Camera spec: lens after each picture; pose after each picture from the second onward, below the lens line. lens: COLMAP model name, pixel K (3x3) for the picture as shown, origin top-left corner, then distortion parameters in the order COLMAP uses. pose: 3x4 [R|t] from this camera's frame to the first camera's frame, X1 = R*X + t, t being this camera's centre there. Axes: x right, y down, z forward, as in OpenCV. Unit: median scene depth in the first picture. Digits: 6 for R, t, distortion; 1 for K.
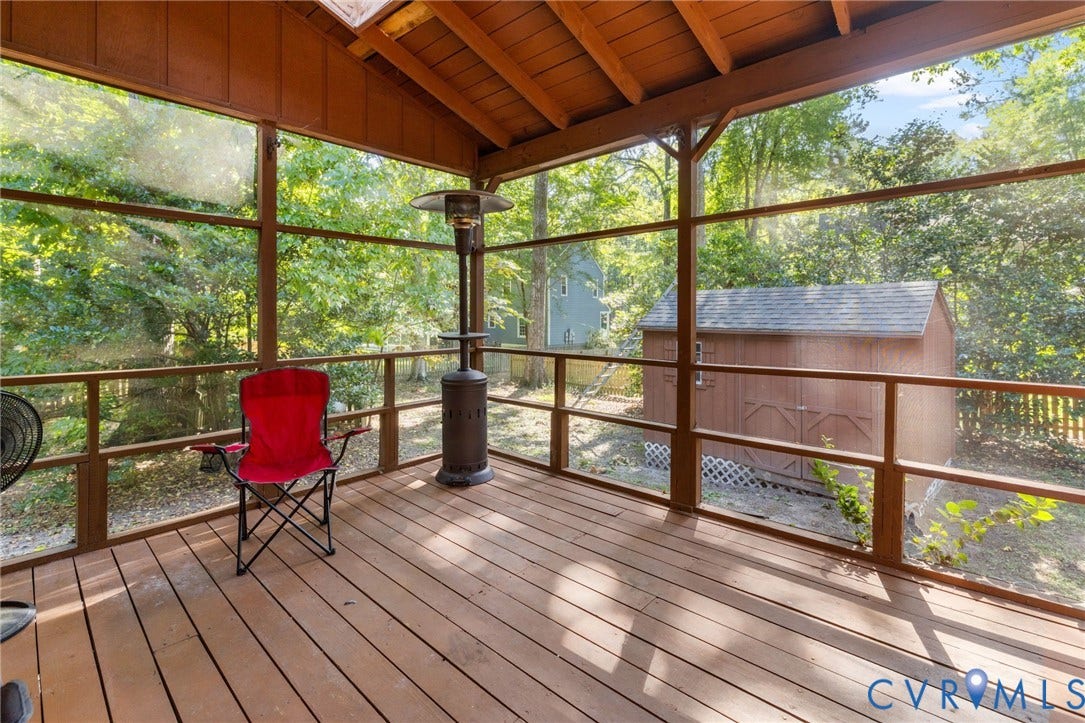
lens RADIAL K [[485.5, 0, 536.9], [0, 485.5, 309.9], [0, 0, 1]] dist [0.001335, 0.000250]
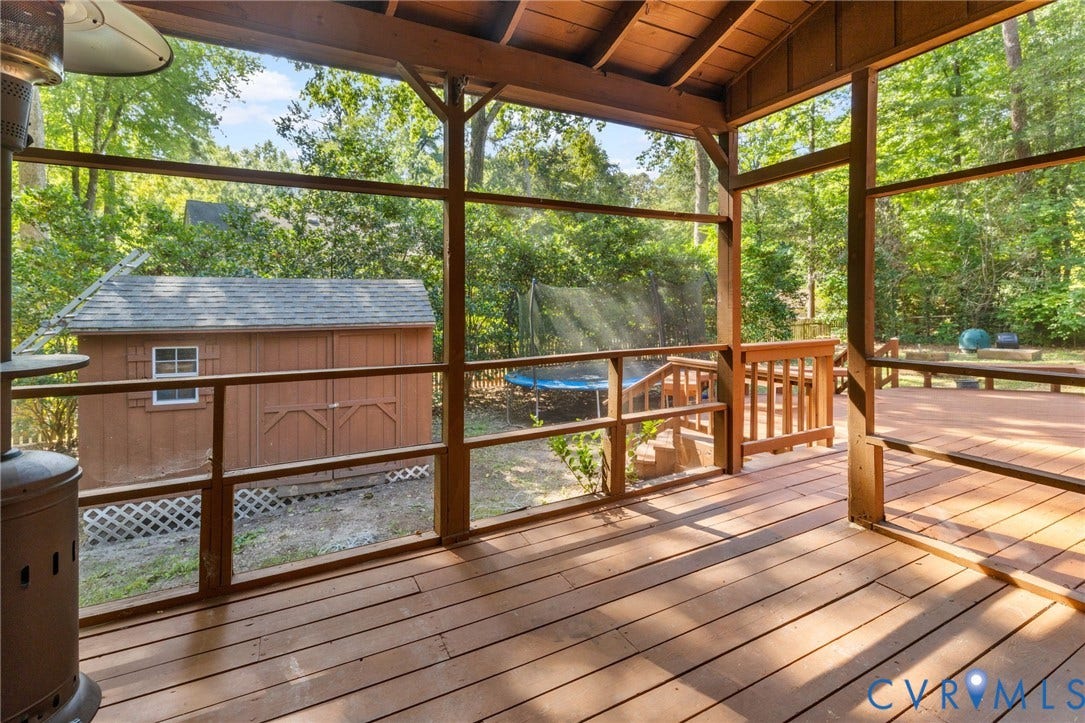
lens RADIAL K [[485.5, 0, 536.9], [0, 485.5, 309.9], [0, 0, 1]] dist [0.001335, 0.000250]
pose [[0.343824, -0.007387, 0.939005, -0.348877], [-0.000743, 0.999967, 0.008138, 0.007846], [-0.939034, -0.003496, 0.343807, 0.476007]]
